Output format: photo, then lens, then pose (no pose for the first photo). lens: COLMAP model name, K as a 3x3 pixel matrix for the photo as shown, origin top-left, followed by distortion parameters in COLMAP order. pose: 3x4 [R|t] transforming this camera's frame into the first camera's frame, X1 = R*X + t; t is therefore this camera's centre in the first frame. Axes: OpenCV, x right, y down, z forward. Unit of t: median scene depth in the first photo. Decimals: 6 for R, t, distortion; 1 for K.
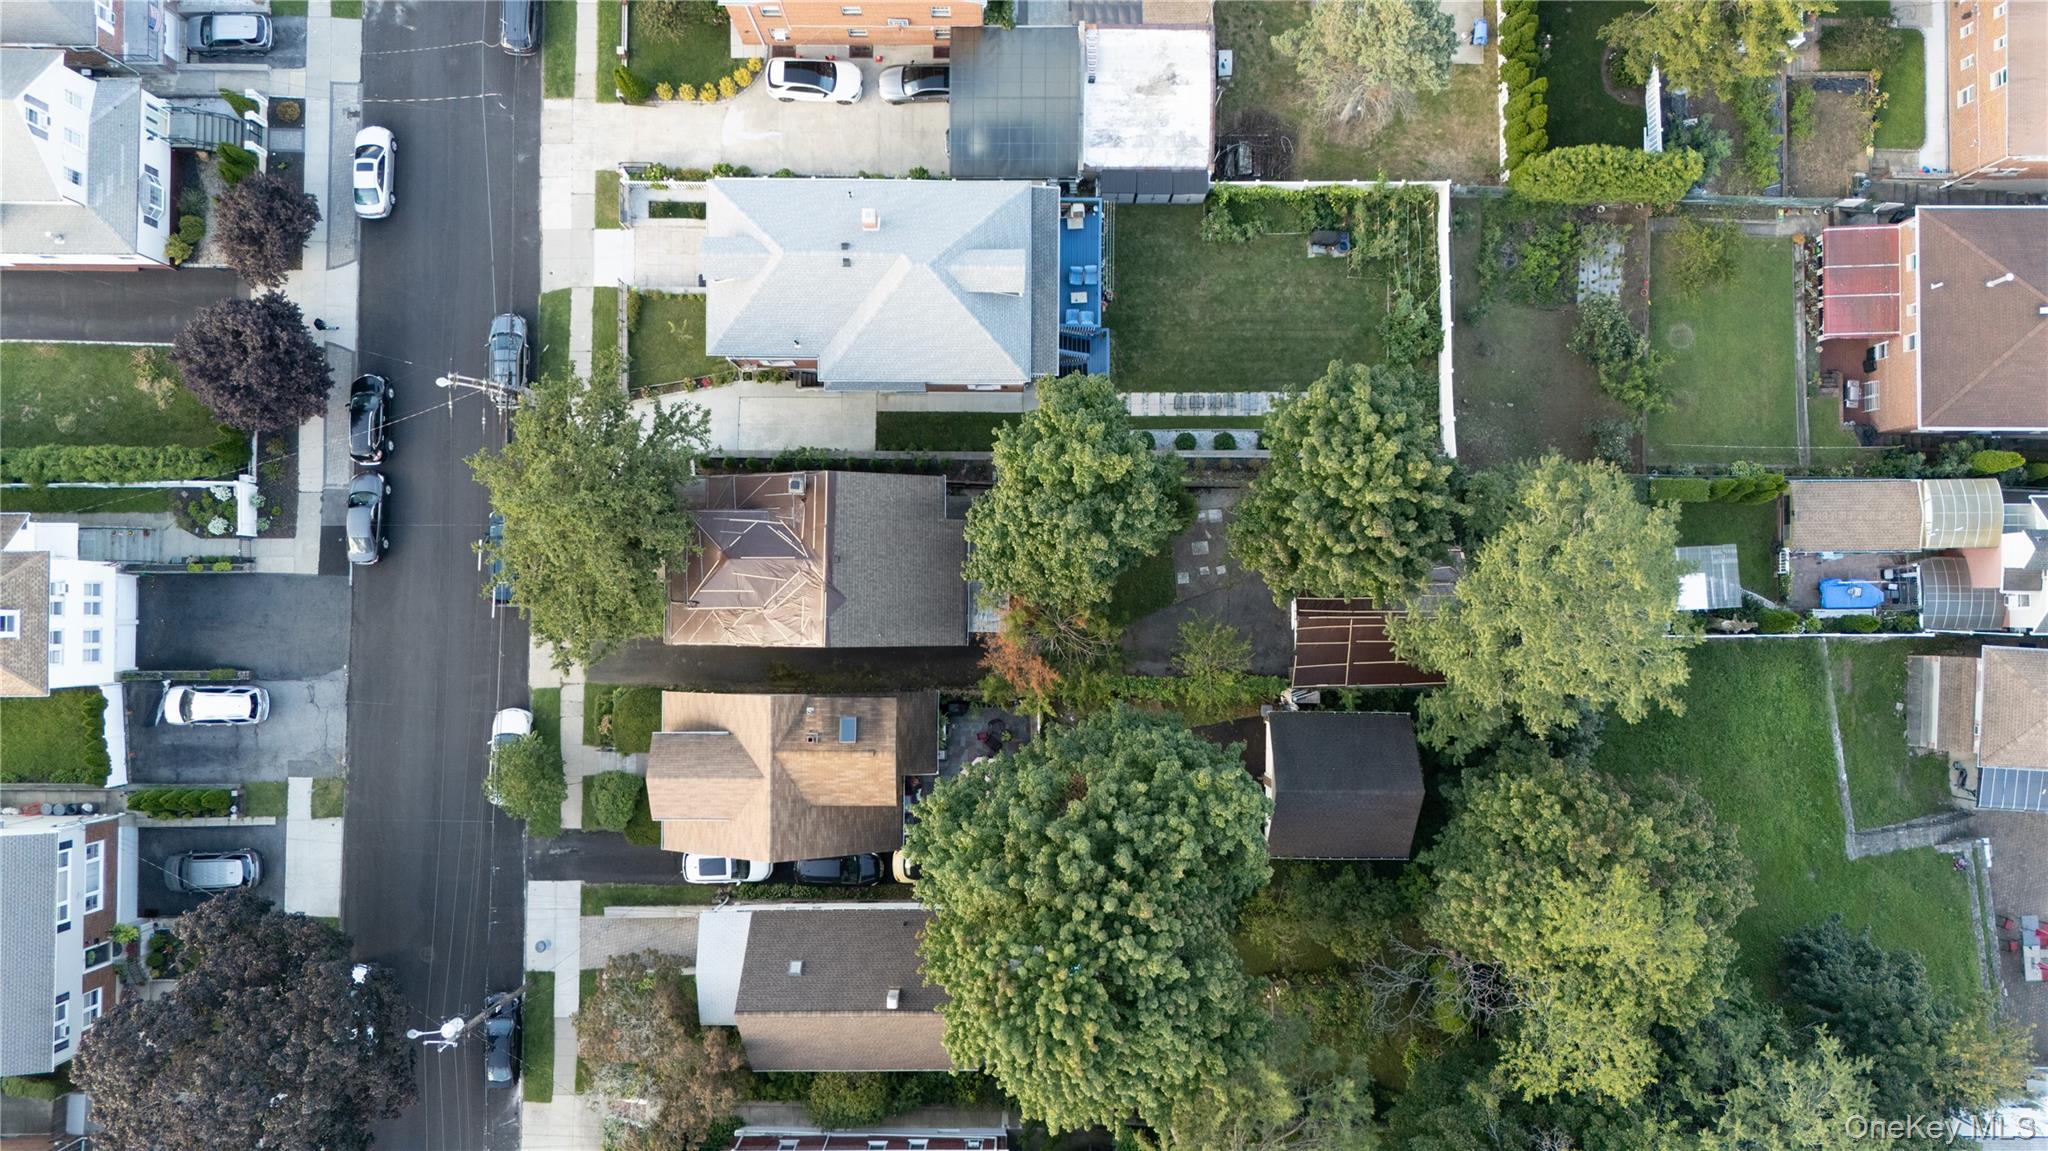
lens RADIAL K [[1511.8, 0, 1029.5], [0, 1511.8, 565.2], [0, 0, 1]] dist [0.099674, -0.112932]
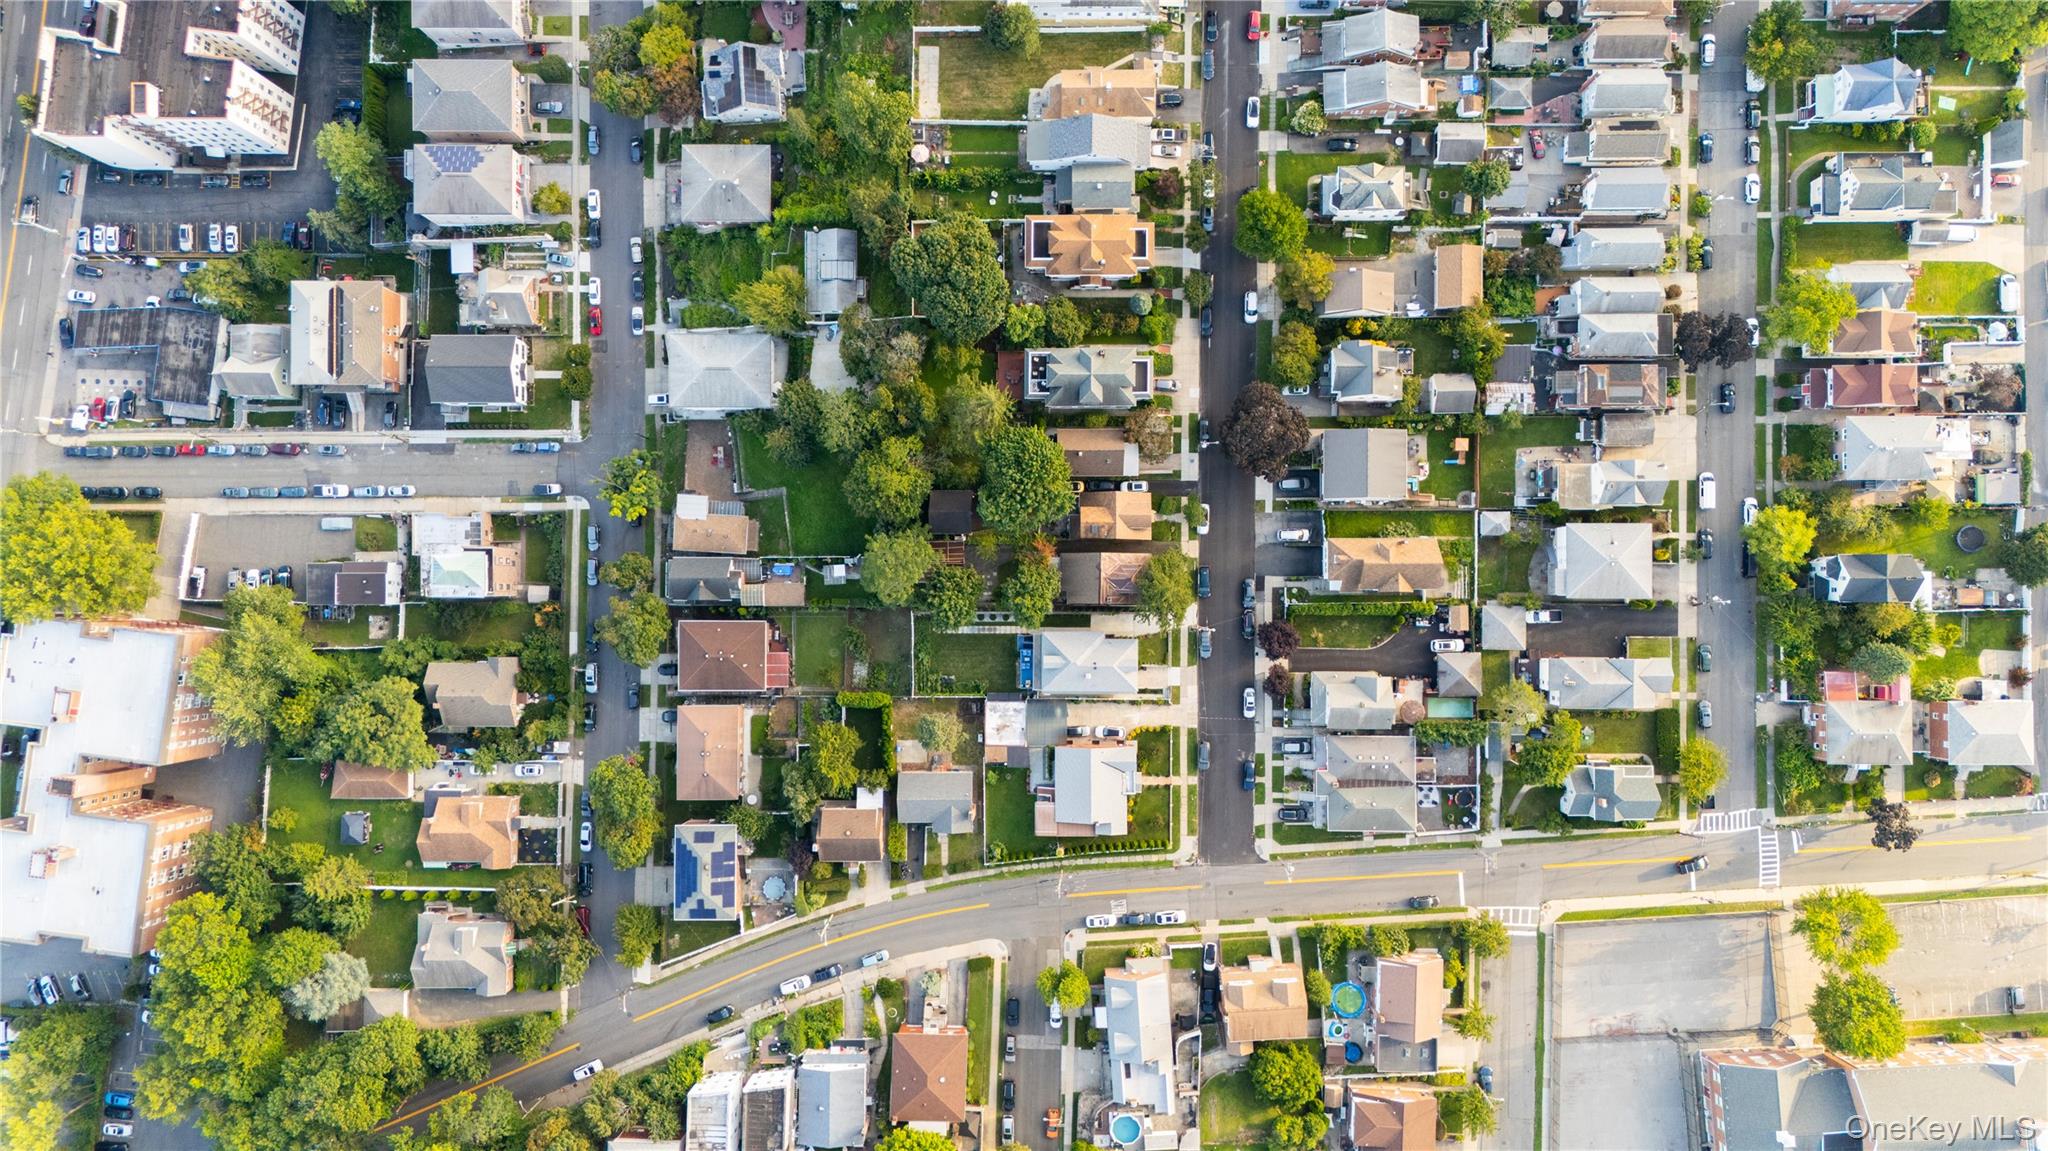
lens RADIAL K [[1511.8, 0, 1029.5], [0, 1511.8, 565.2], [0, 0, 1]] dist [0.099674, -0.112932]
pose [[-0.999989, 0.000667, 0.004538, 0.011849], [-0.000430, -0.998648, 0.051973, -0.137229], [0.004567, 0.051971, 0.998638, -2.178442]]
